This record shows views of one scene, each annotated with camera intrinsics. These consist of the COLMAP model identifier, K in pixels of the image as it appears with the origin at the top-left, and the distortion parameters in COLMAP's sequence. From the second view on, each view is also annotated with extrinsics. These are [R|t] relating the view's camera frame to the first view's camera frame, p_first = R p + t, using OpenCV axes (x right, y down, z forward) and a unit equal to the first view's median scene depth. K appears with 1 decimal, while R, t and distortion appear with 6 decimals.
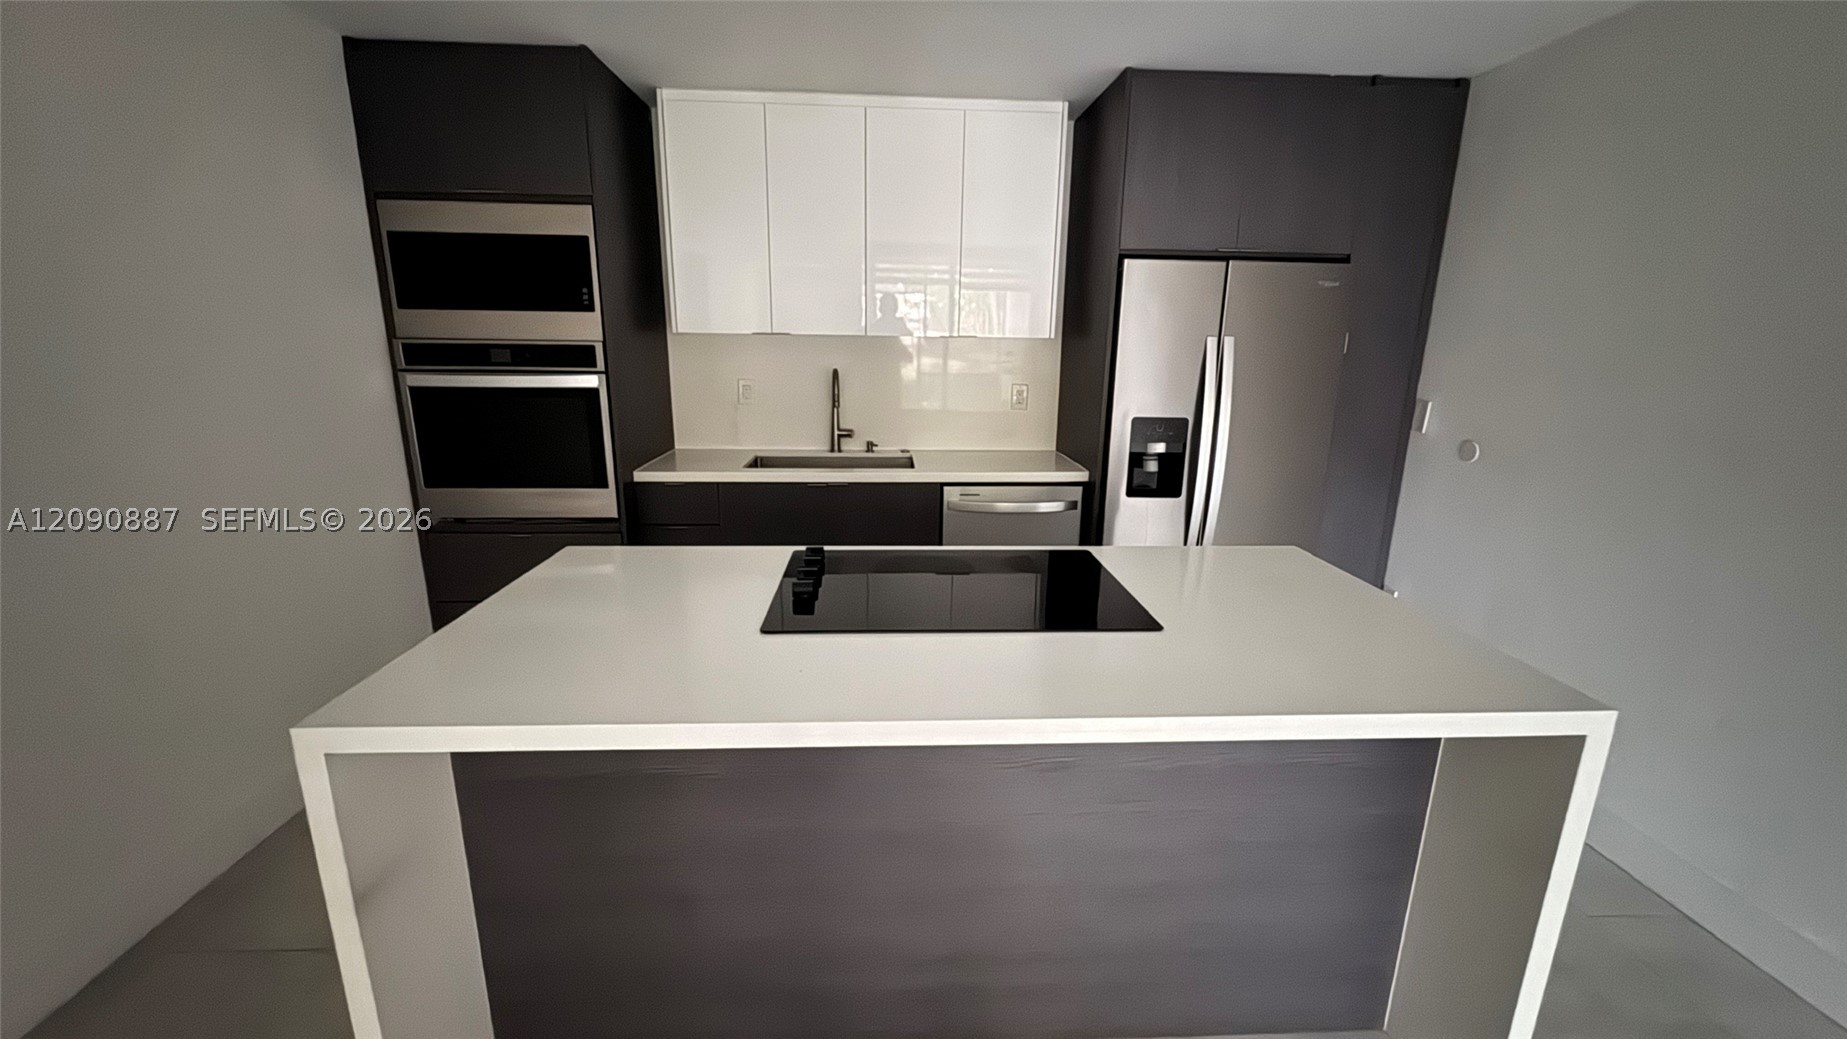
lens RADIAL K [[739.1, 0, 915.8], [0, 739.1, 517.0], [0, 0, 1]] dist [0.010281, 0.000381]
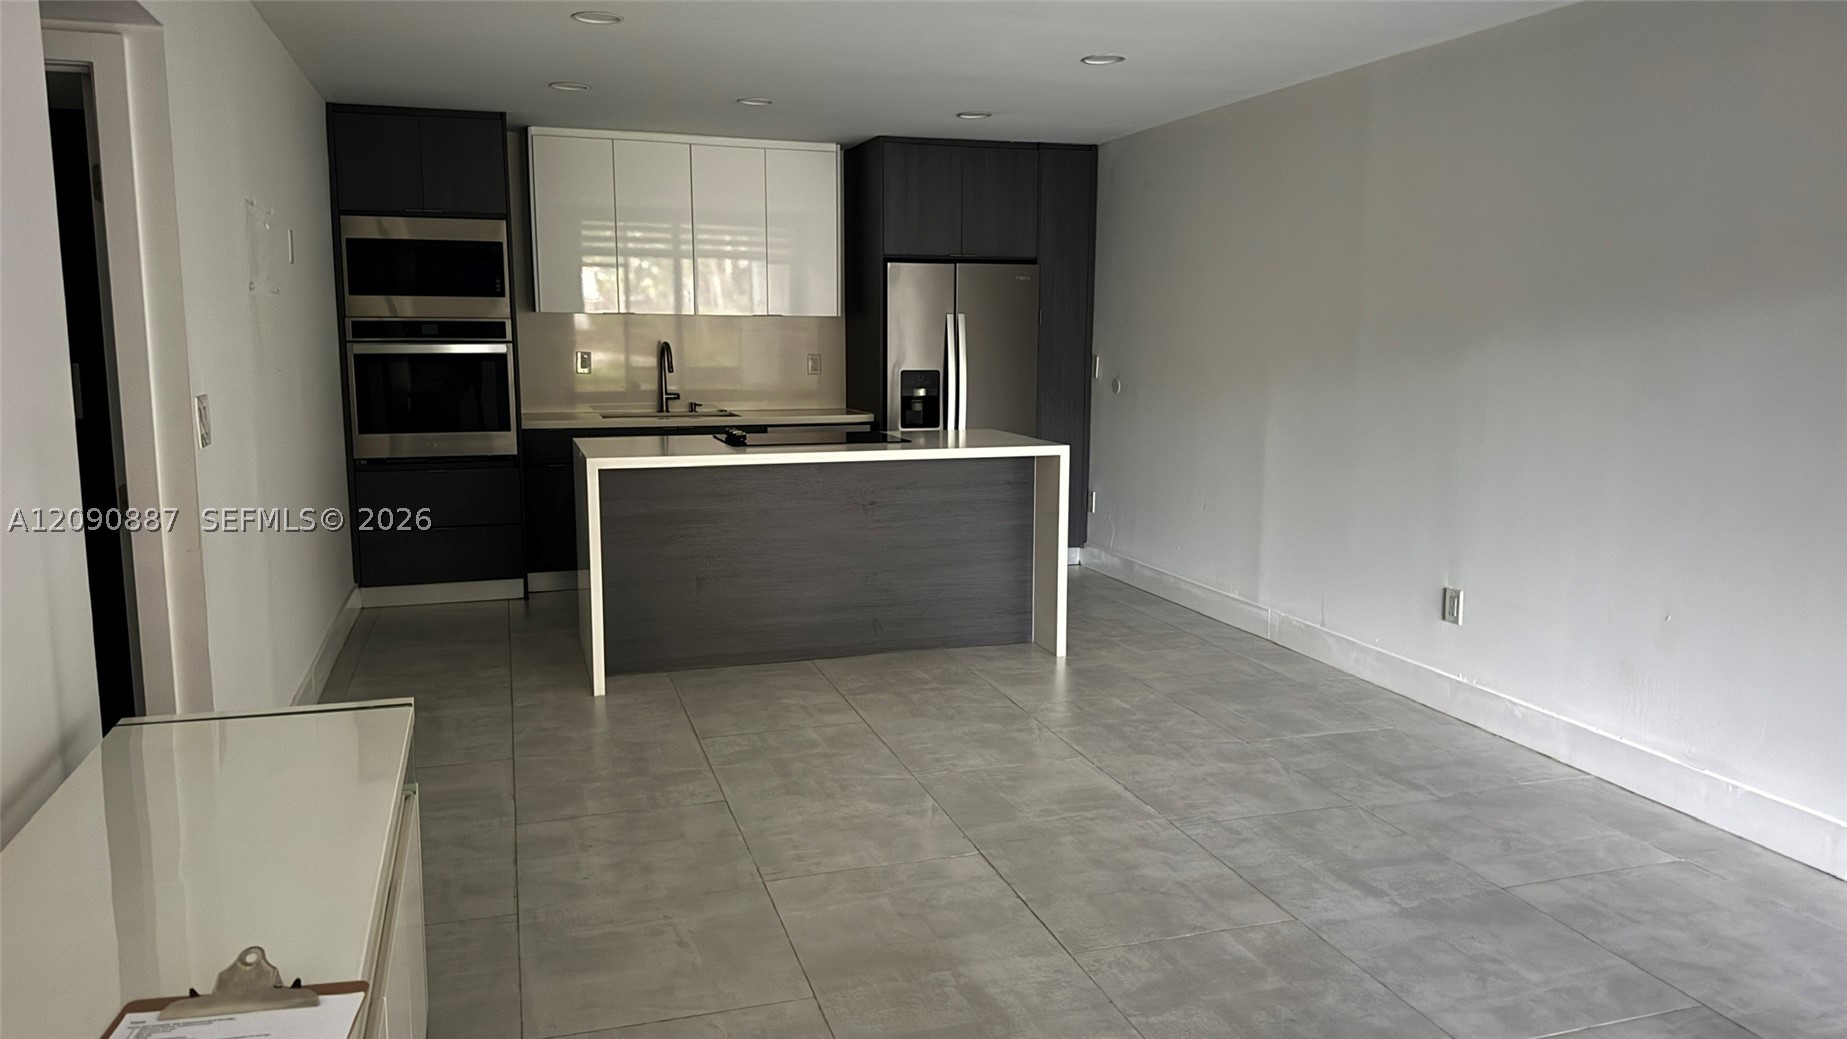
lens RADIAL K [[1322.4, 0, 927.1], [0, 1322.4, 520.5], [0, 0, 1]] dist [0.077592, -0.003908]
pose [[0.961469, -0.049543, 0.270413, -0.363343], [0.073504, 0.994144, -0.079209, 0.360495], [-0.264905, 0.096033, 0.959480, -1.435167]]
